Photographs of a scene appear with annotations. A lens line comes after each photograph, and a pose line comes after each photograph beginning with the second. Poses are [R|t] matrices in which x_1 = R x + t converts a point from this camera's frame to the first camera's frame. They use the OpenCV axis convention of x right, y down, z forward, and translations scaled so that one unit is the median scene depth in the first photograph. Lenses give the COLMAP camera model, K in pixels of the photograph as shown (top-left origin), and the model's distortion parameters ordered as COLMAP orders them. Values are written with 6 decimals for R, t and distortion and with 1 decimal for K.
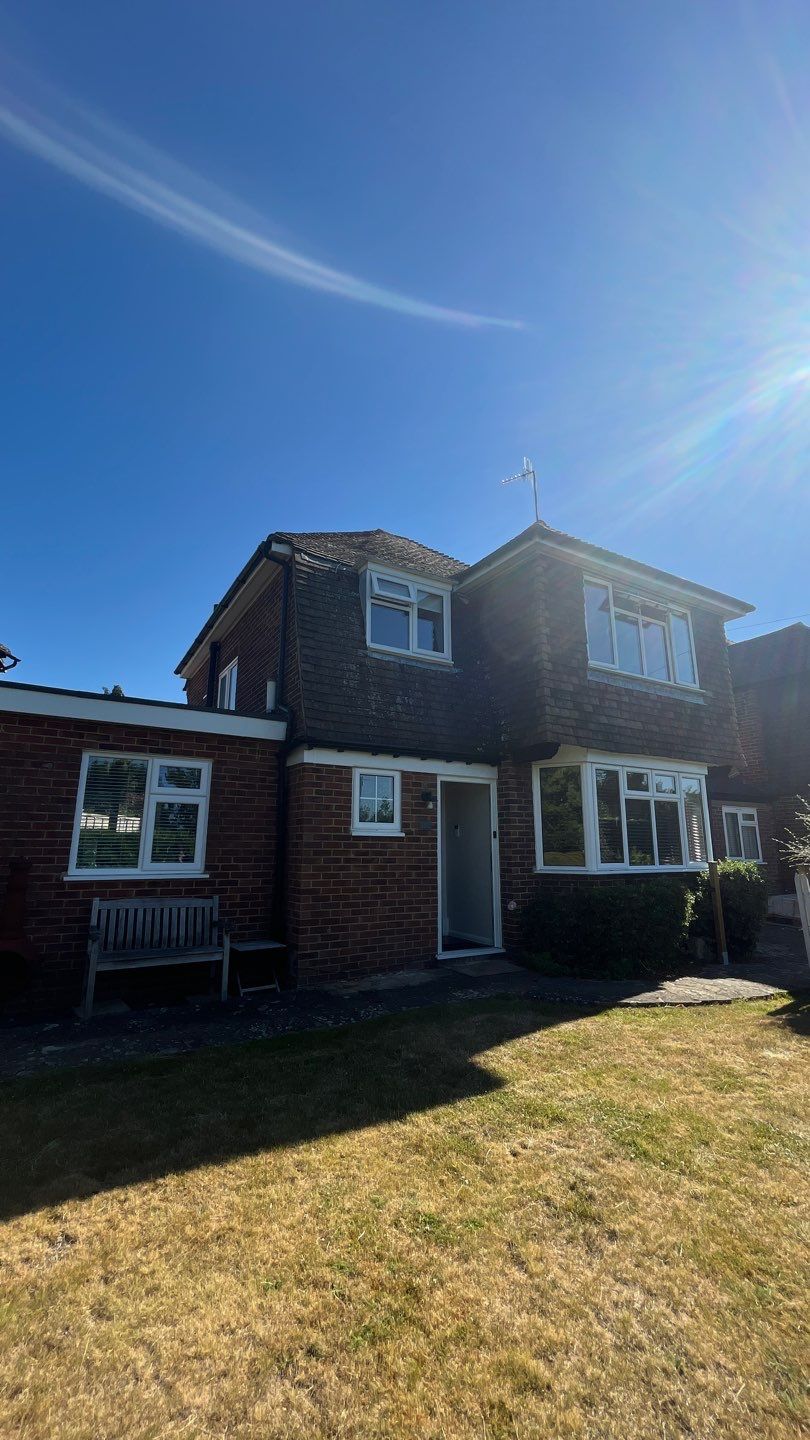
lens RADIAL K [[586.3, 0, 405.0], [0, 586.3, 720.0], [0, 0, 1]] dist [-0.002160, -0.000532]
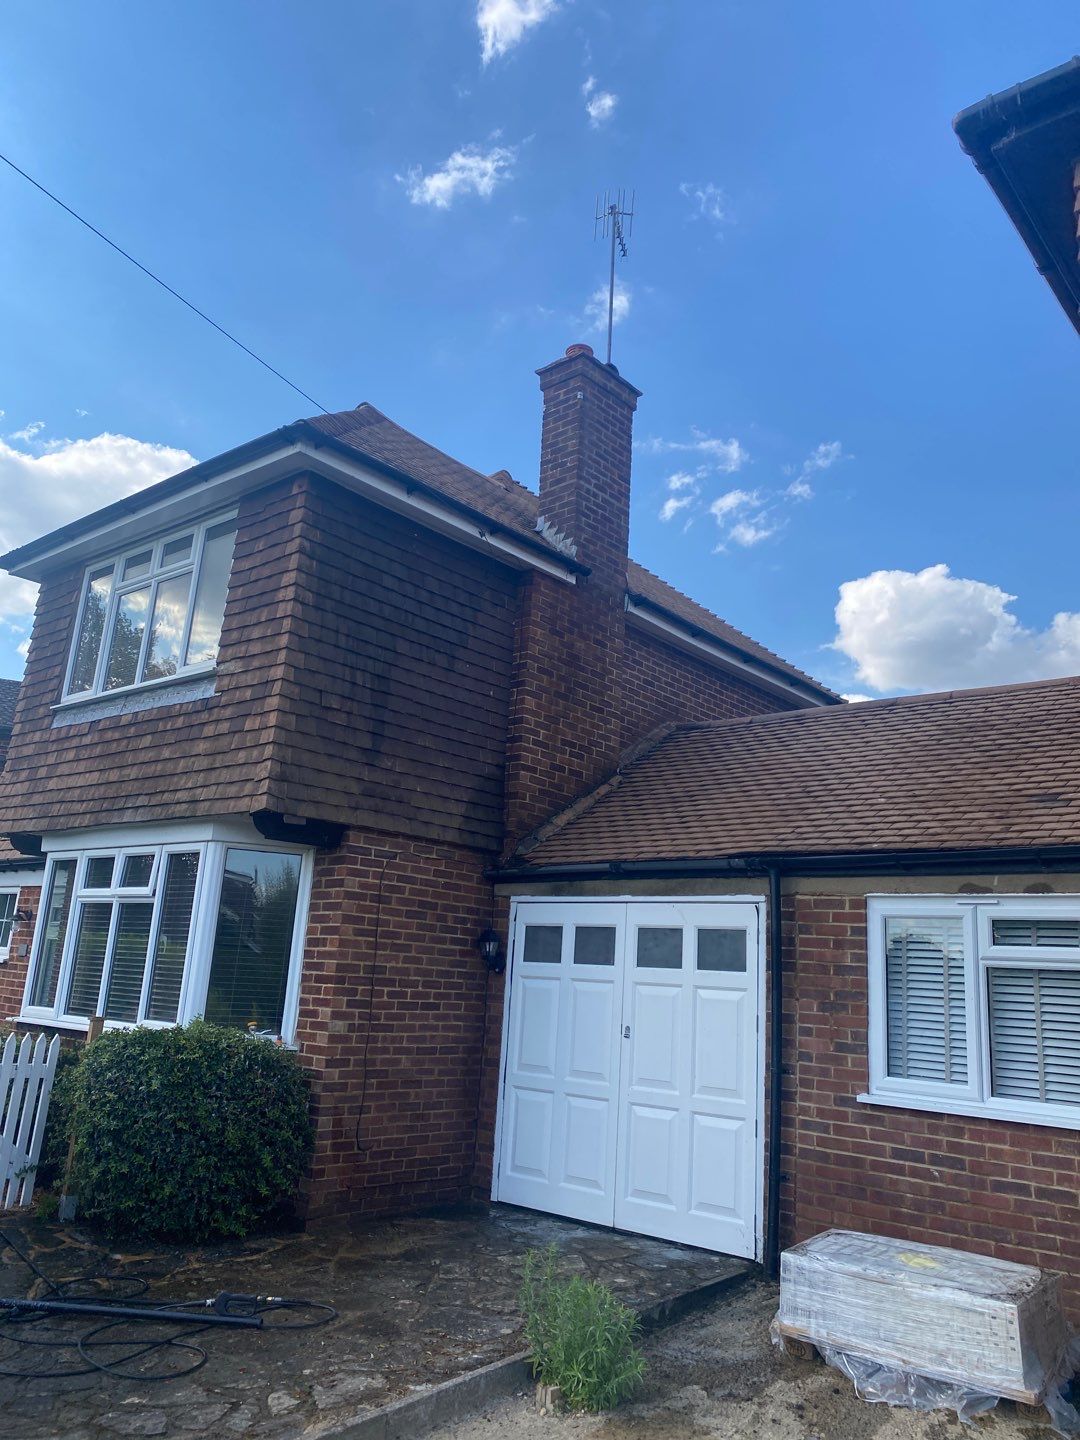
lens RADIAL K [[1105.0, 0, 555.7], [0, 1105.0, 713.8], [0, 0, 1]] dist [0.089176, -0.145449]
pose [[0.322512, -0.209914, -0.922996, 1.790812], [0.144320, 0.974605, -0.171224, 0.231074], [0.935499, -0.077985, 0.344616, 1.169188]]
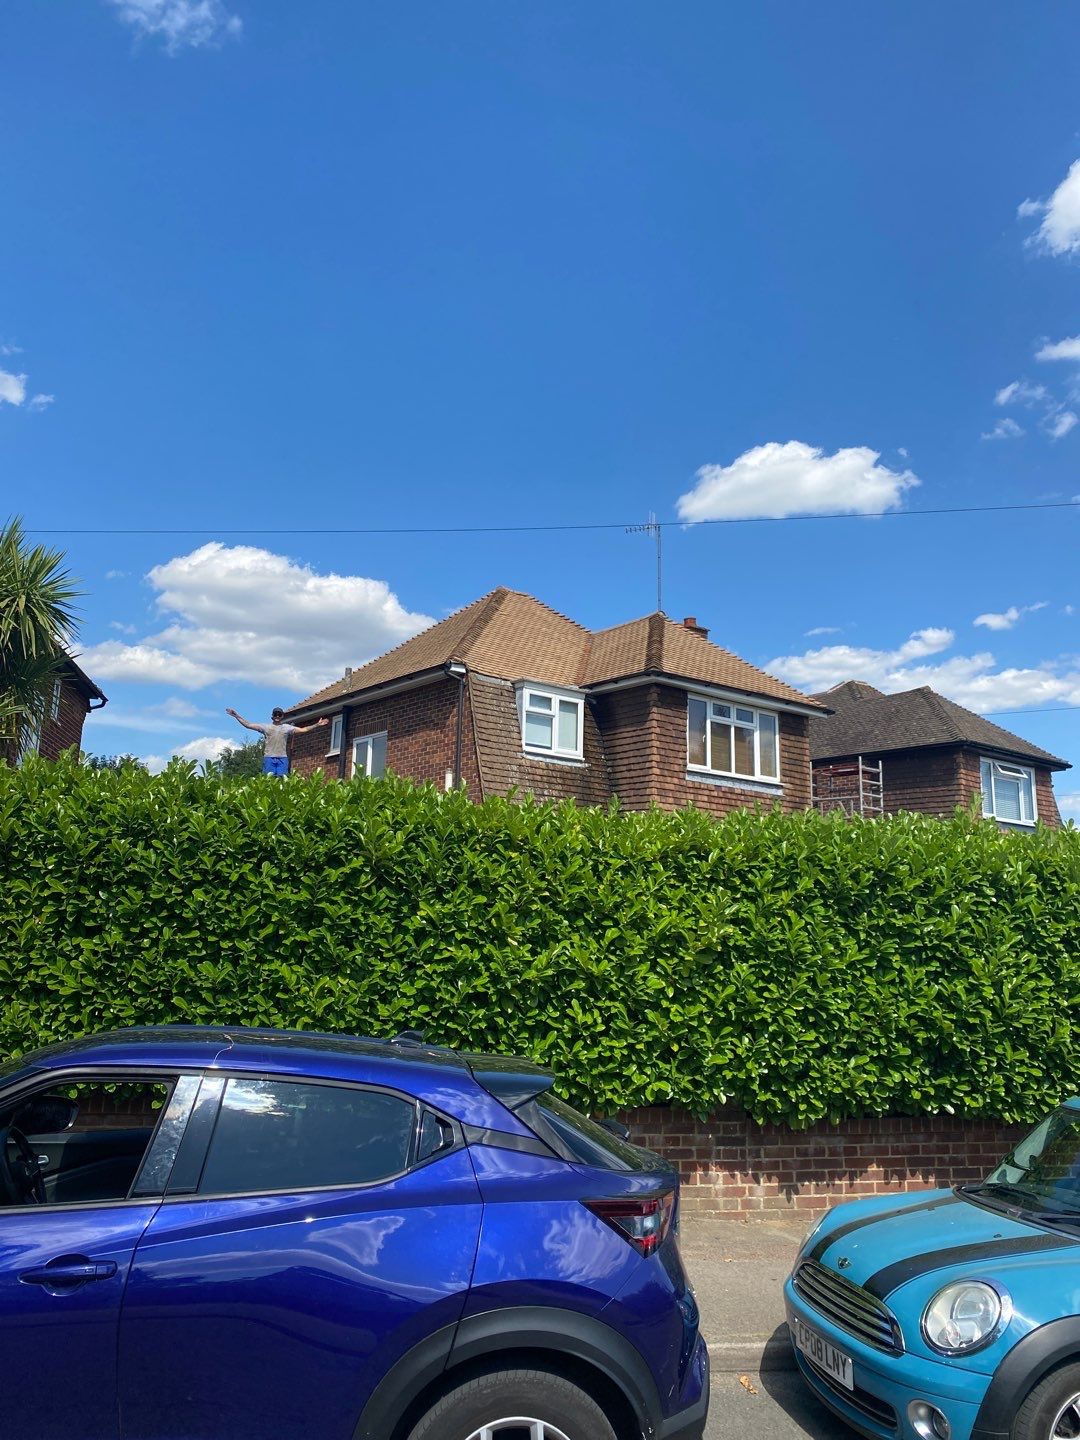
lens RADIAL K [[1099.8, 0, 552.4], [0, 1099.8, 713.5], [0, 0, 1]] dist [0.174513, -0.507427]
pose [[0.989762, 0.049341, 0.133929, -0.343012], [-0.051901, 0.998529, 0.015688, -0.255583], [-0.132958, -0.022478, 0.990867, -1.494965]]
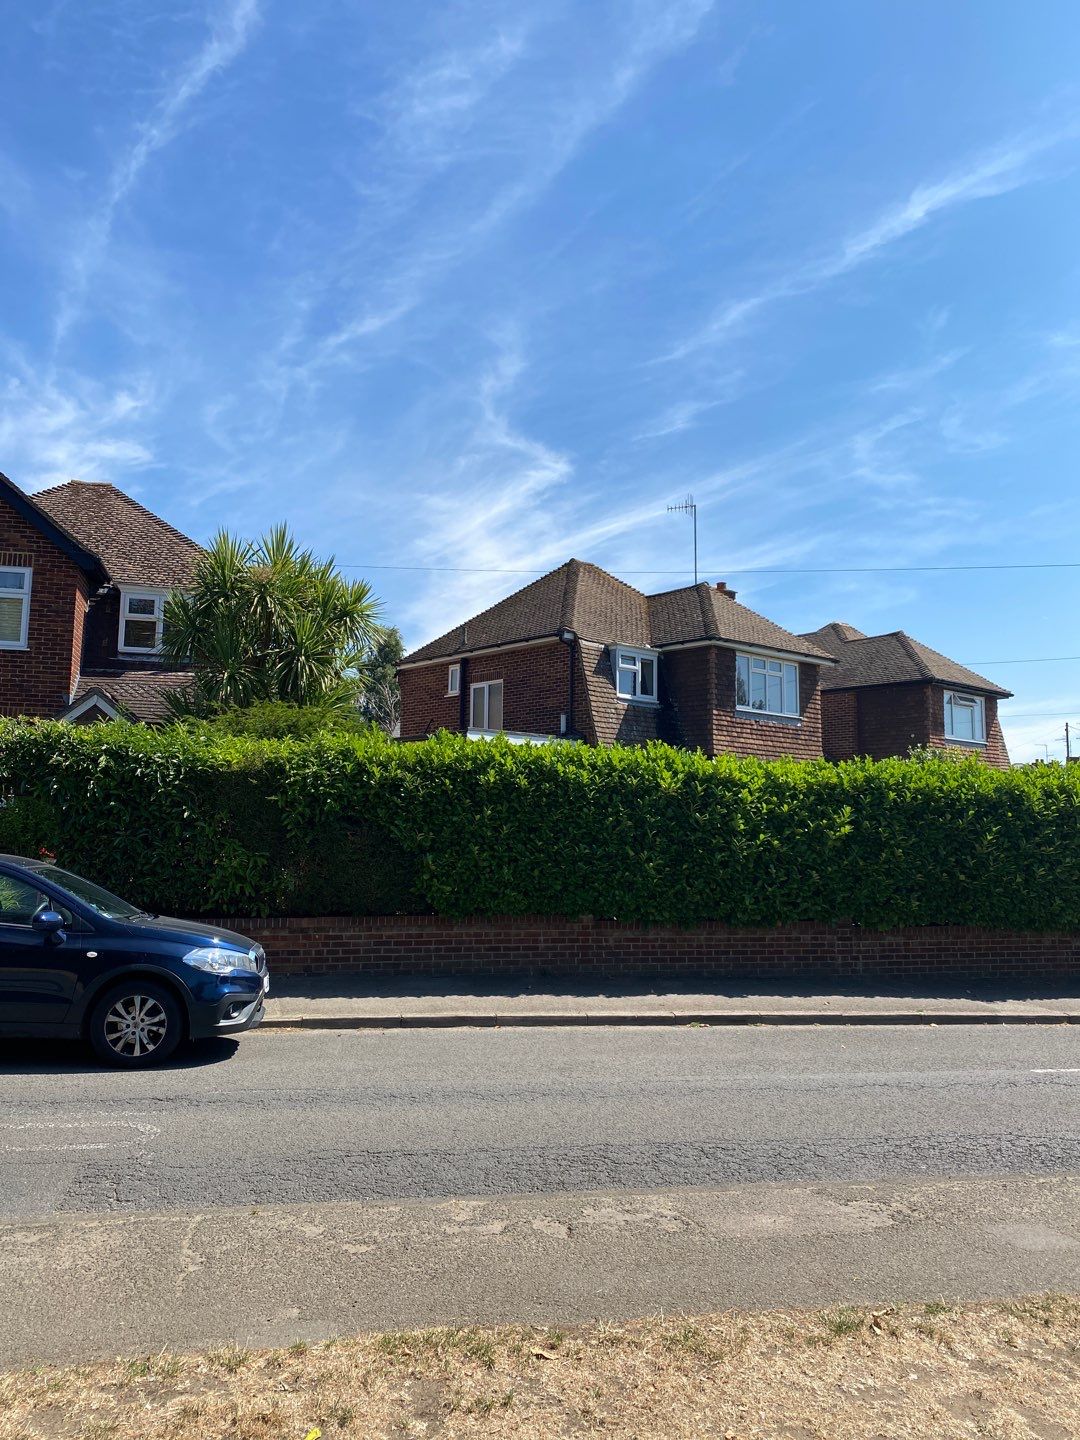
lens RADIAL K [[1099.8, 0, 552.4], [0, 1099.8, 713.5], [0, 0, 1]] dist [0.174513, -0.507427]
pose [[0.981270, 0.031517, 0.190044, -0.908137], [-0.051504, 0.993536, 0.101166, -0.411010], [-0.185627, -0.109059, 0.976549, -2.262837]]
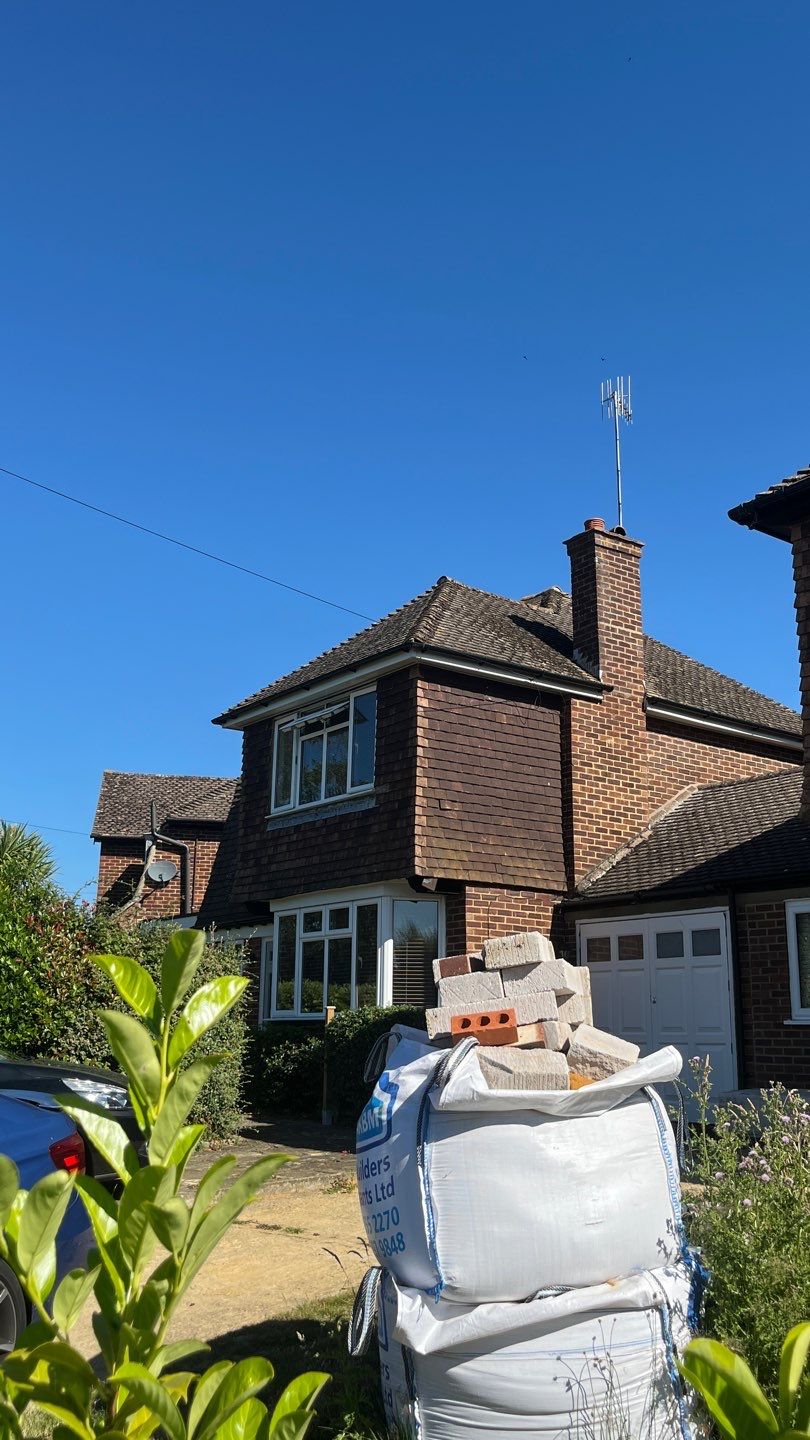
lens RADIAL K [[1305.7, 0, 387.7], [0, 1305.7, 720.7], [0, 0, 1]] dist [0.144280, -0.533475]
pose [[0.087845, -0.243100, -0.966015, 2.762253], [0.199708, 0.954373, -0.222009, 0.316931], [0.975910, -0.173419, 0.132386, 0.994491]]
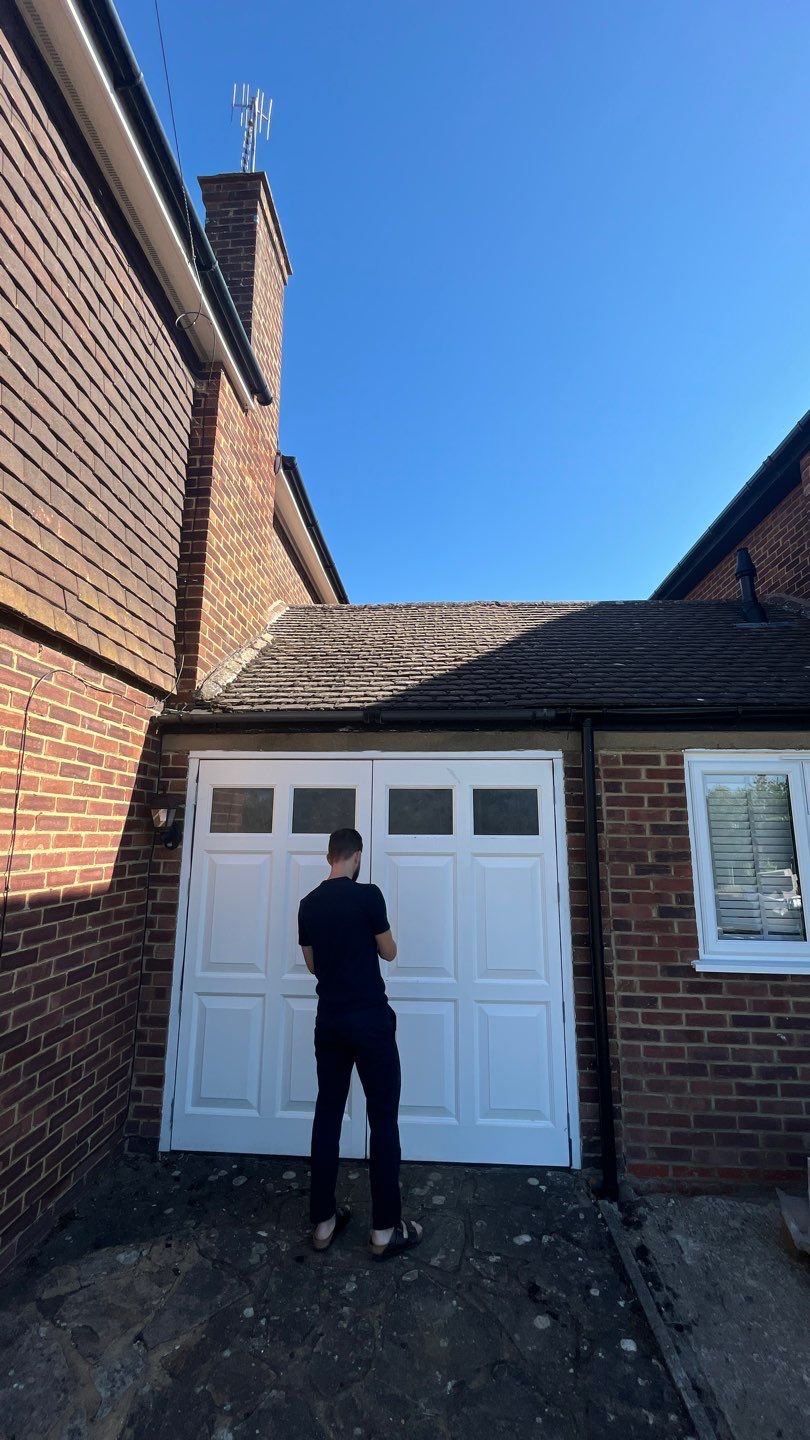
lens RADIAL K [[586.3, 0, 405.0], [0, 586.3, 720.0], [0, 0, 1]] dist [-0.002160, -0.000532]
pose [[0.823653, -0.105913, -0.557116, 1.032241], [0.115727, 0.993123, -0.017710, 0.214791], [0.555161, -0.049887, 0.830246, 1.214746]]
